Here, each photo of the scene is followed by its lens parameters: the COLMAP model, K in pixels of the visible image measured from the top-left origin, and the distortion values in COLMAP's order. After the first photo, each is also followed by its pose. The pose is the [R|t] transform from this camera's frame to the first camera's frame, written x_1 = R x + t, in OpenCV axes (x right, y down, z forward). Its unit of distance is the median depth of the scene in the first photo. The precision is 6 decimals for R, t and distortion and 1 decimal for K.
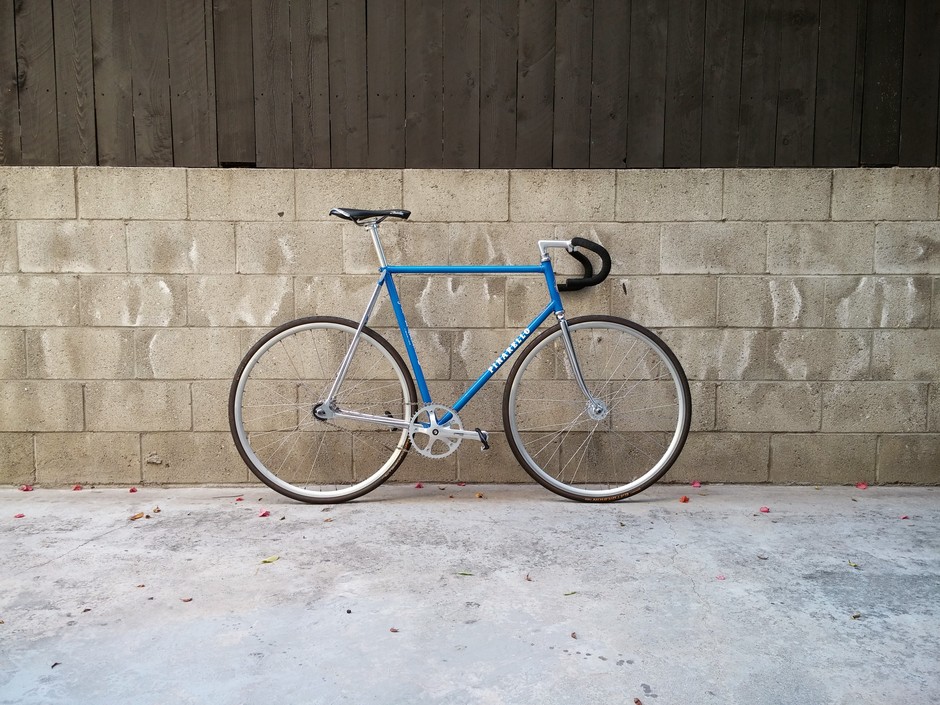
lens RADIAL K [[746.0, 0, 470.7], [0, 746.0, 353.4], [0, 0, 1]] dist [0.004328, 0.002112]
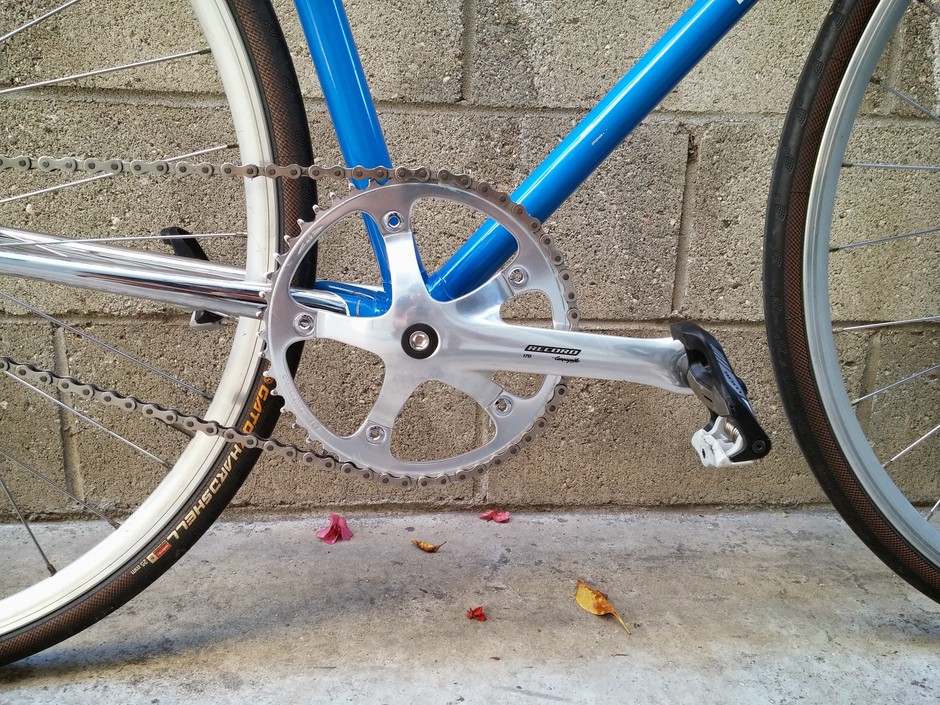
lens RADIAL K [[746.0, 0, 468.8], [0, 746.0, 353.5], [0, 0, 1]] dist [0.004328, 0.002112]
pose [[0.995967, 0.004588, 0.089598, -0.050905], [-0.021158, 0.982534, 0.184878, 0.075498], [-0.087185, -0.186028, 0.978669, 0.822517]]
